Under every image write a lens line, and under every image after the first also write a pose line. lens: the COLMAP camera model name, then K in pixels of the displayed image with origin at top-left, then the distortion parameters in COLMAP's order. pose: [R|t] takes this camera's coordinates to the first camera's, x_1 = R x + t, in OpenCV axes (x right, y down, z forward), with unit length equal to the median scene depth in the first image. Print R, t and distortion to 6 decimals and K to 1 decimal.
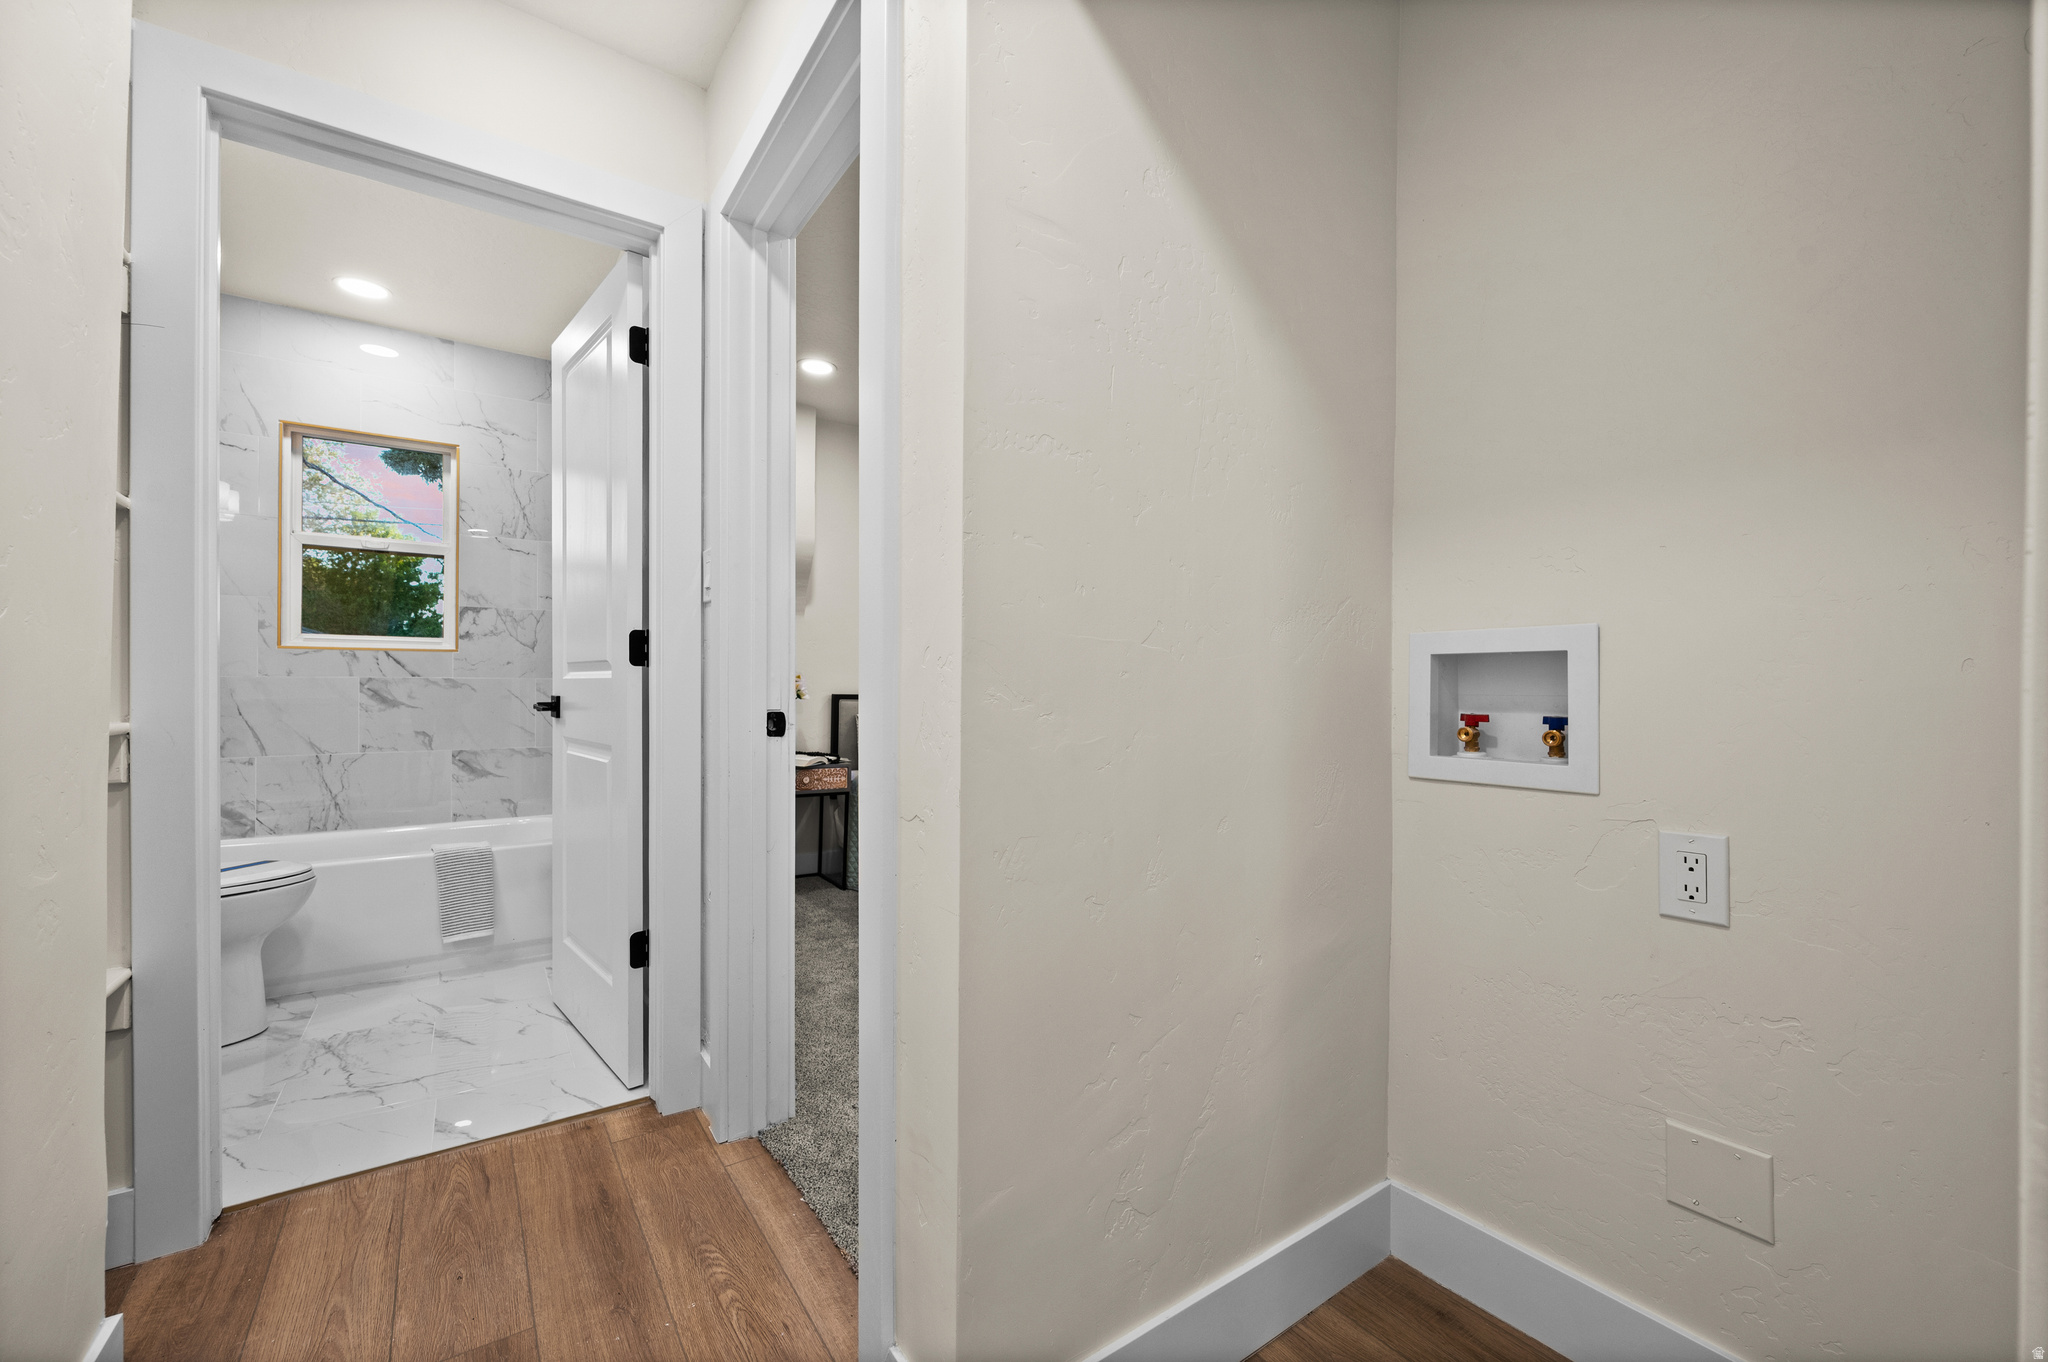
lens RADIAL K [[825.8, 0, 1029.4], [0, 825.8, 677.9], [0, 0, 1]] dist [-0.001171, -0.000194]
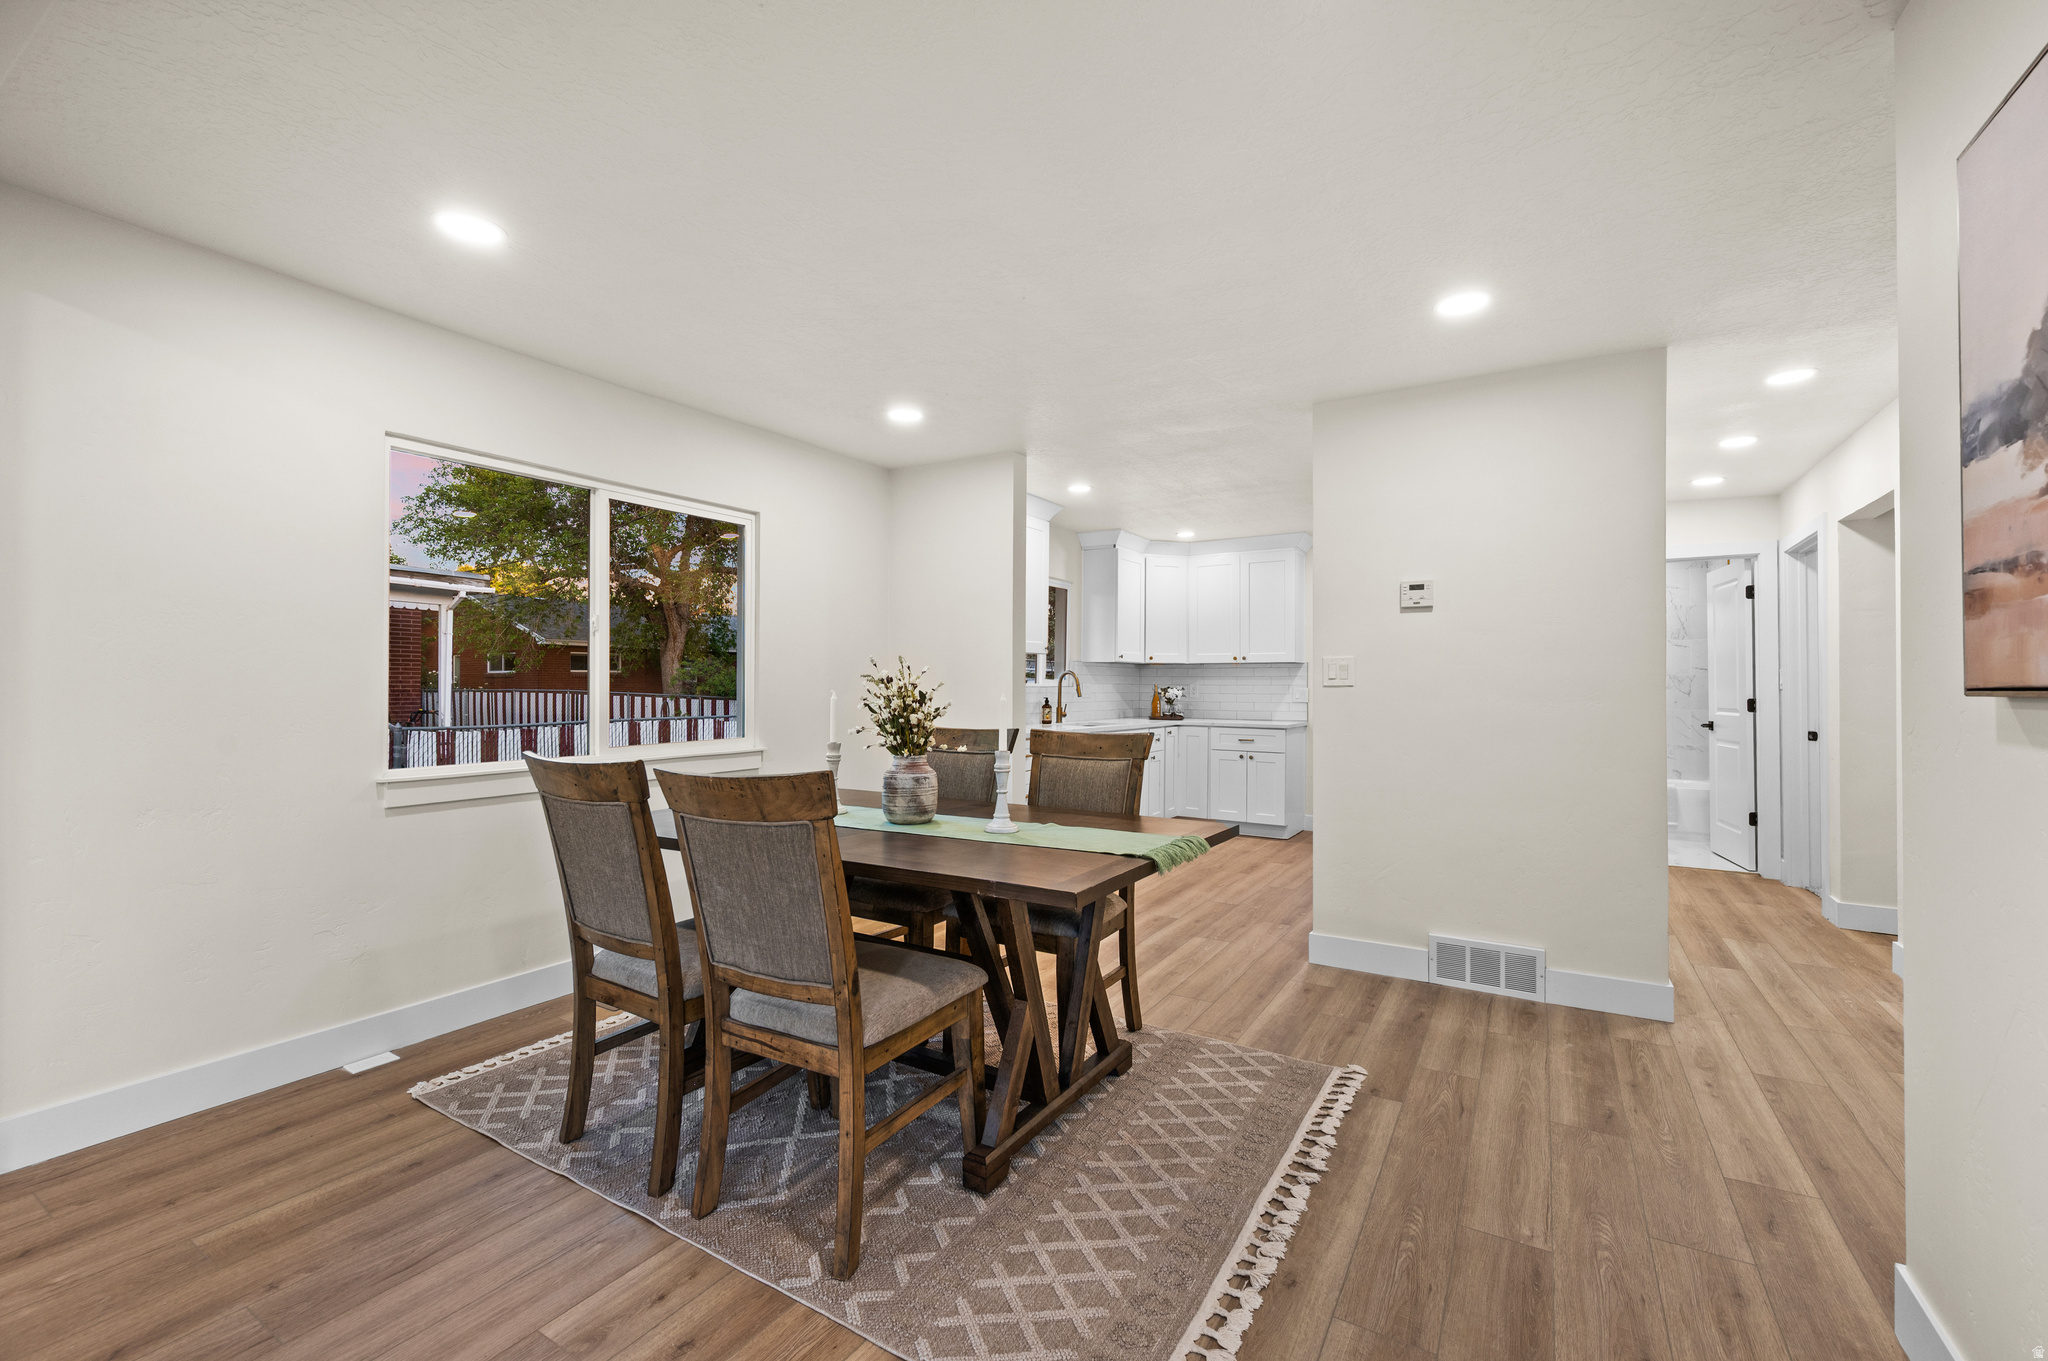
lens RADIAL K [[825.8, 0, 1029.4], [0, 825.8, 677.4], [0, 0, 1]] dist [-0.001171, -0.000194]
pose [[0.391726, -0.014512, -0.919968, 1.057357], [-0.000600, 0.999871, -0.016028, -0.081066], [0.920082, 0.006831, 0.391667, -2.173142]]
